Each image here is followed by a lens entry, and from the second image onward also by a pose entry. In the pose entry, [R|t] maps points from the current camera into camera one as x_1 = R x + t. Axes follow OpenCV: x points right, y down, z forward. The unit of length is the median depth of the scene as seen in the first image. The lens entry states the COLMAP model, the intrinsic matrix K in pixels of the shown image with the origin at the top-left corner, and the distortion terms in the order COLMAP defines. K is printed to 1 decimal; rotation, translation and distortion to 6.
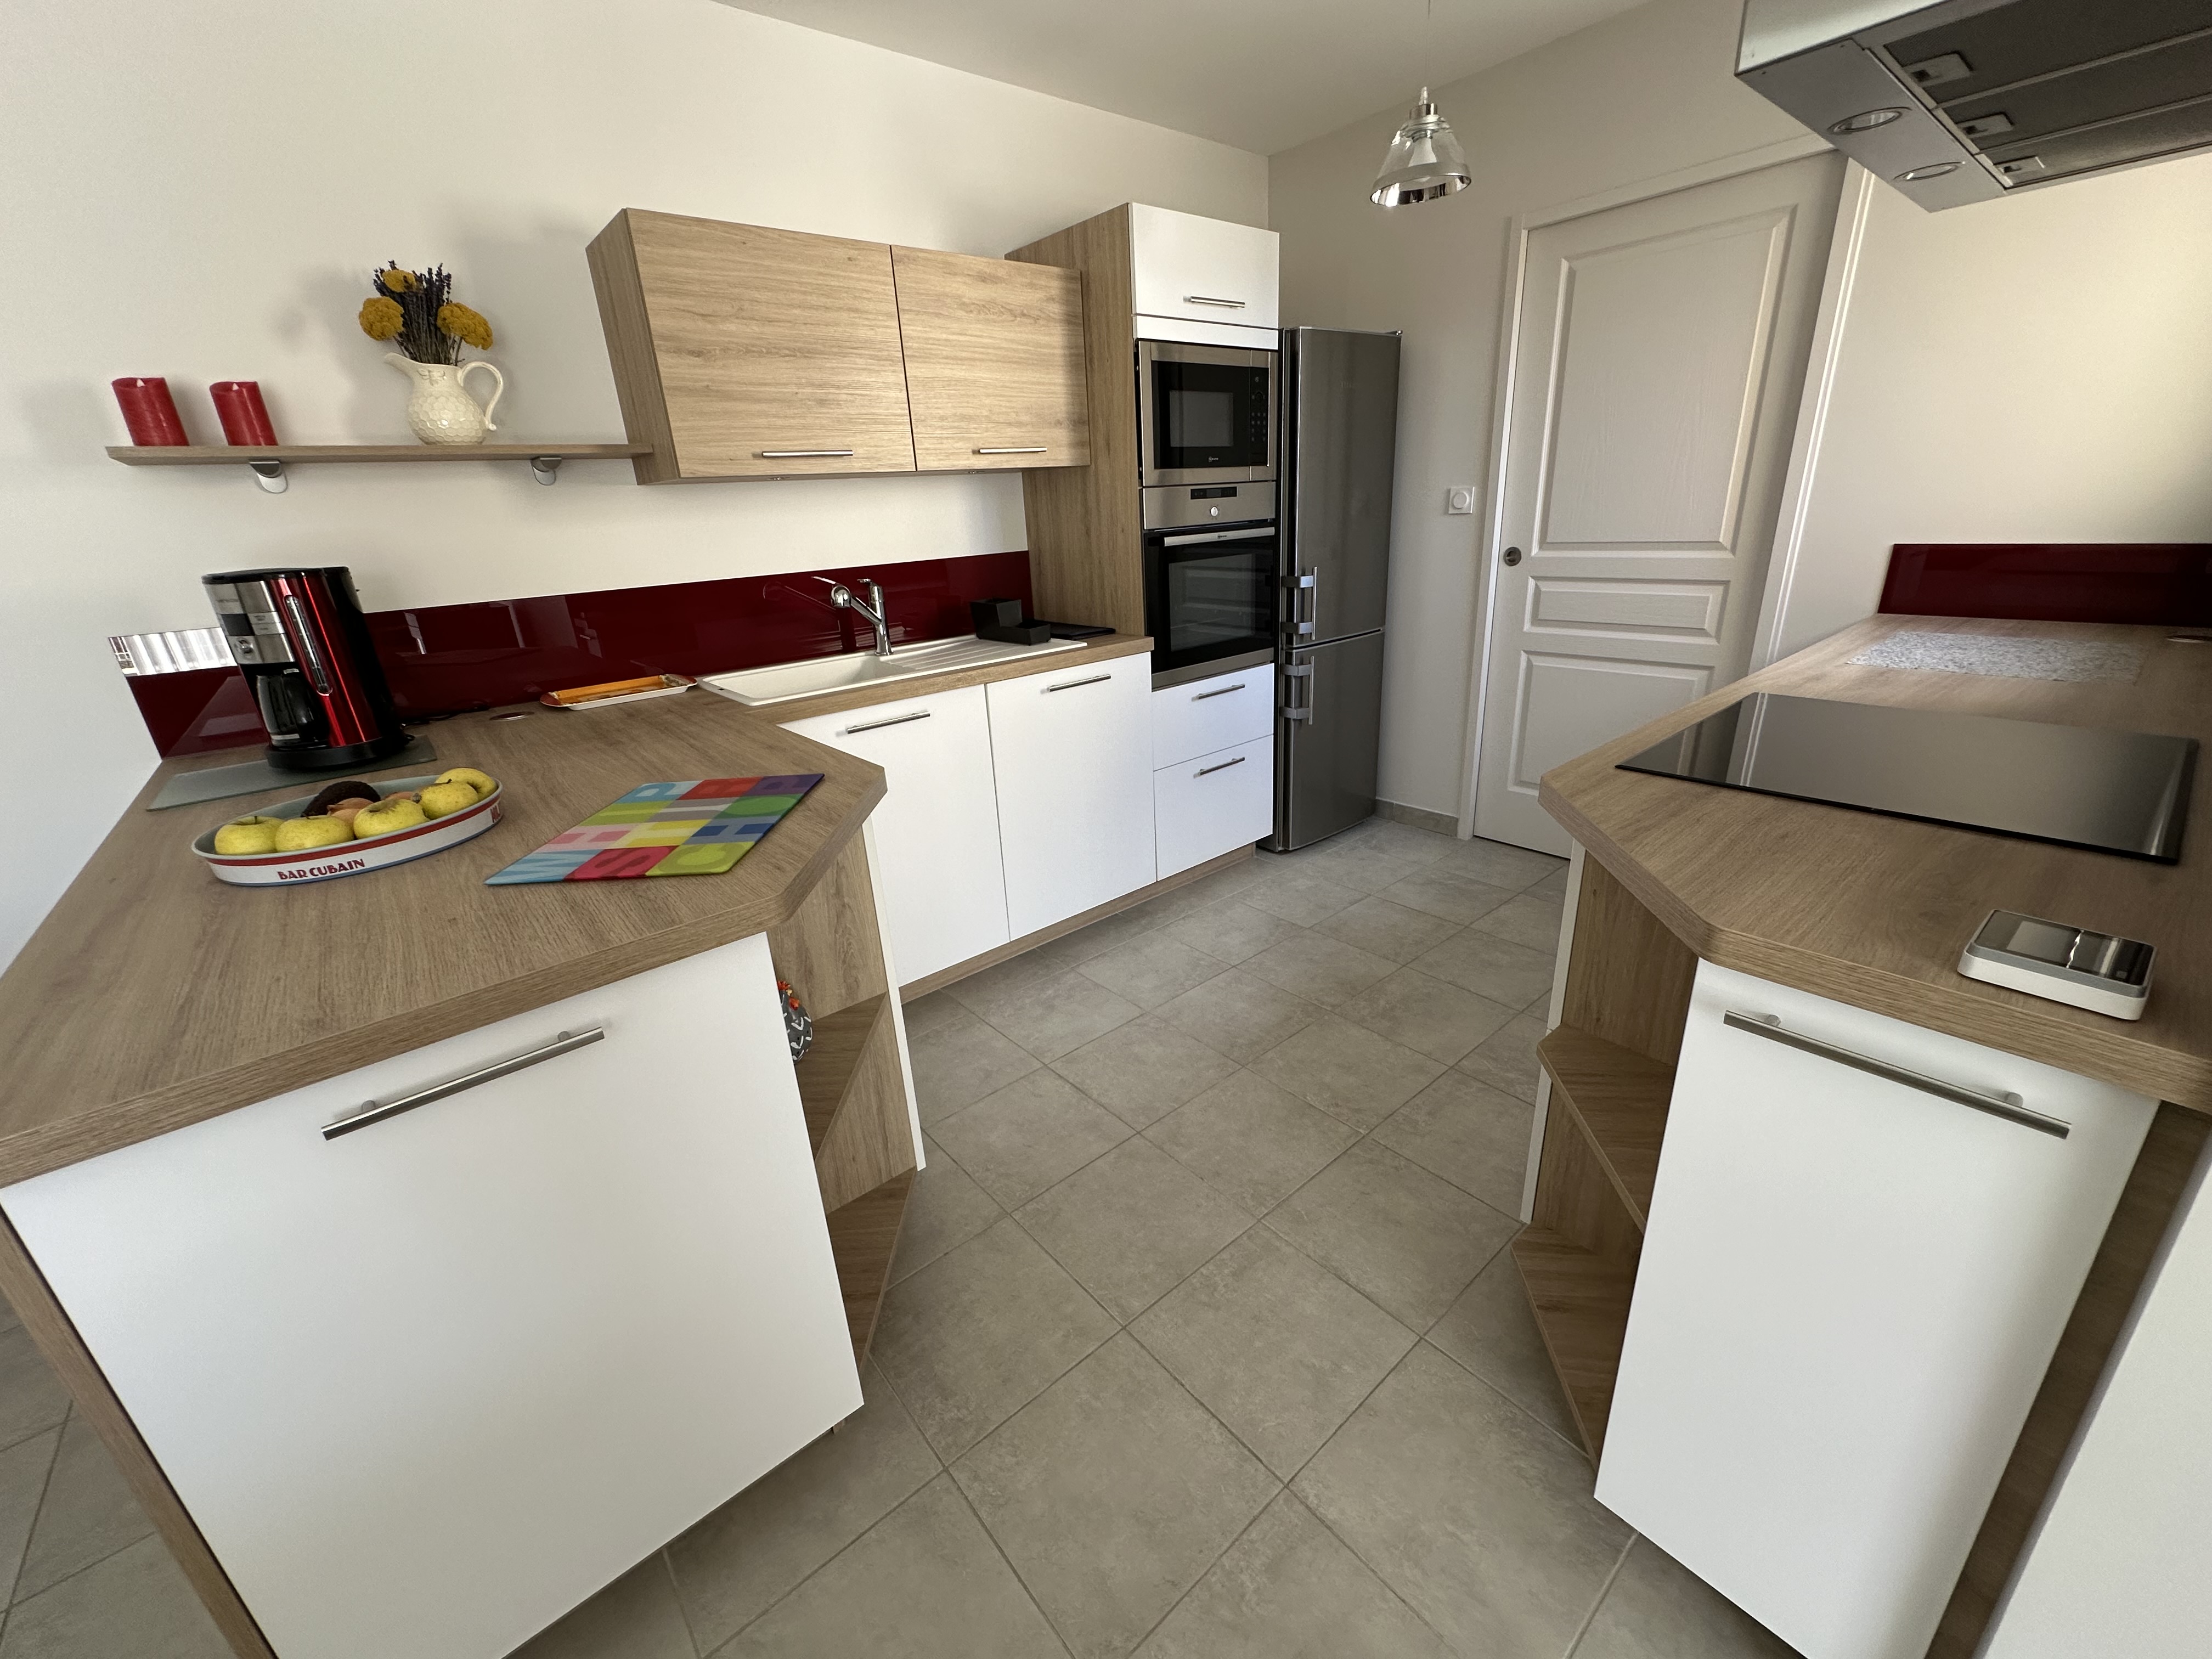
lens RADIAL K [[885.6, 0, 1103.6], [0, 885.6, 837.0], [0, 0, 1]] dist [-0.002123, -0.000204]
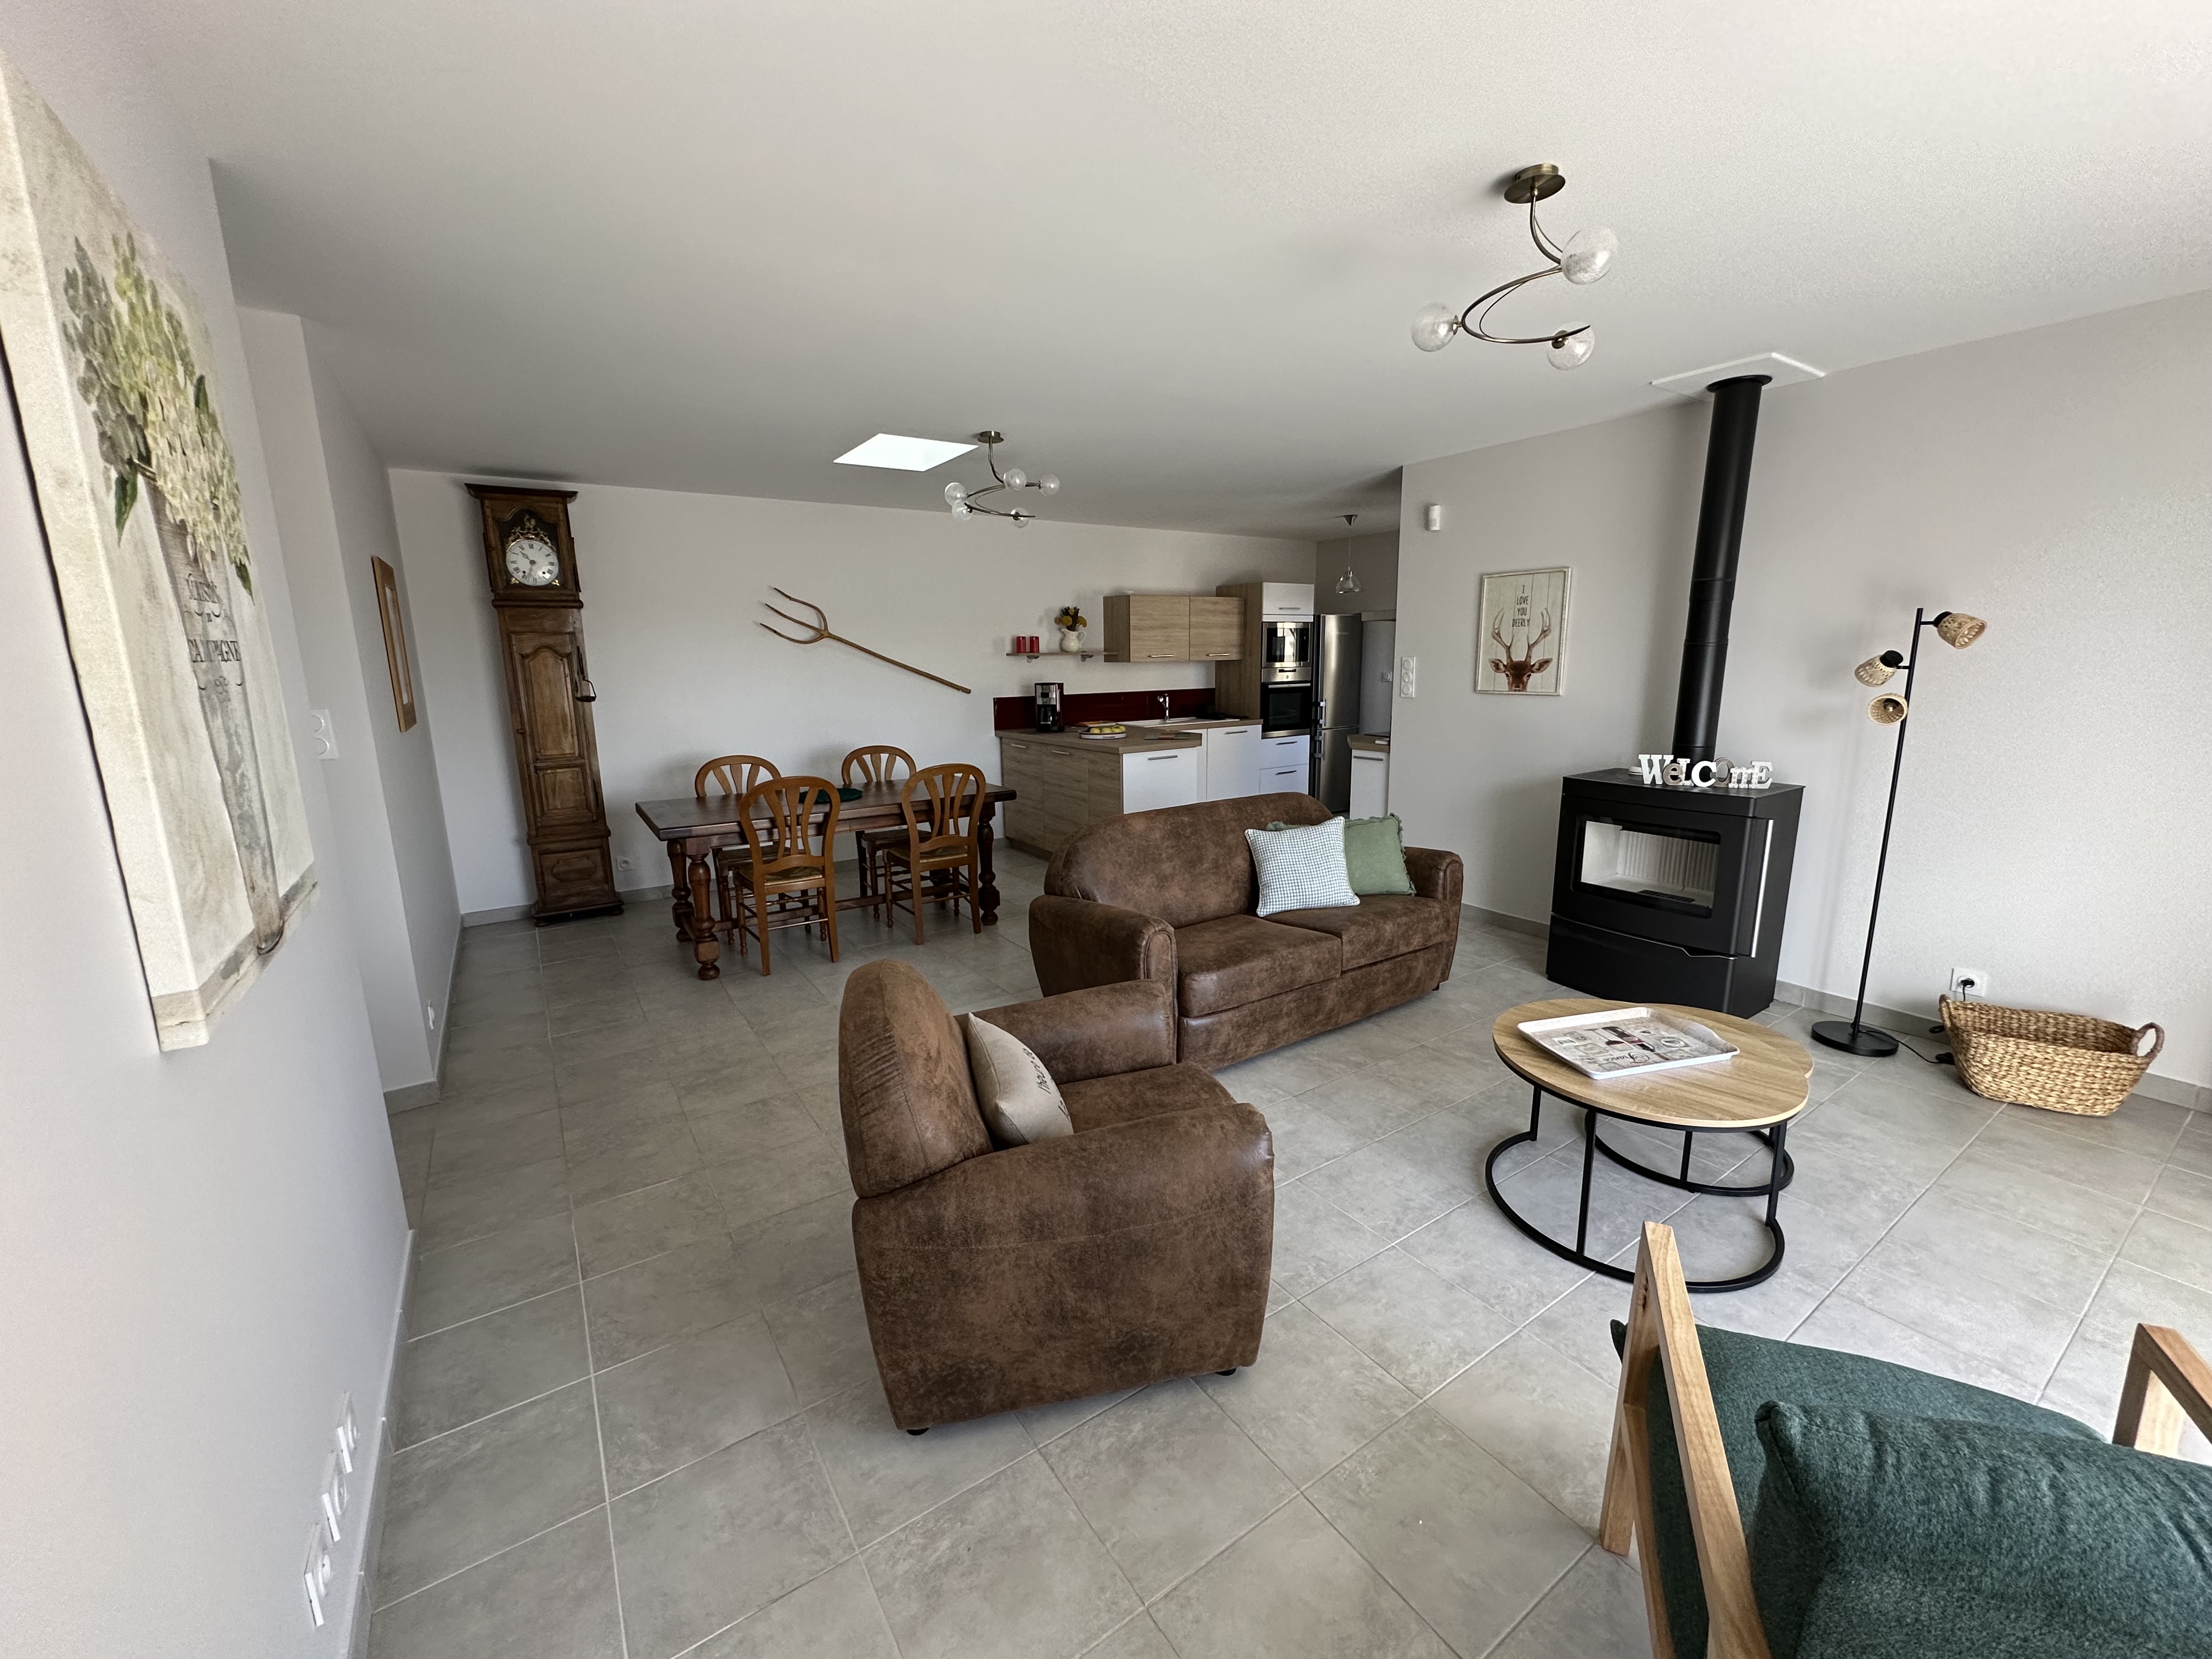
lens RADIAL K [[885.6, 0, 1101.9], [0, 885.6, 822.5], [0, 0, 1]] dist [-0.002123, -0.000204]
pose [[0.993713, 0.058898, -0.095213, -0.180315], [-0.073979, 0.983757, -0.163551, 0.648027], [0.084033, 0.169566, 0.981930, -1.901622]]
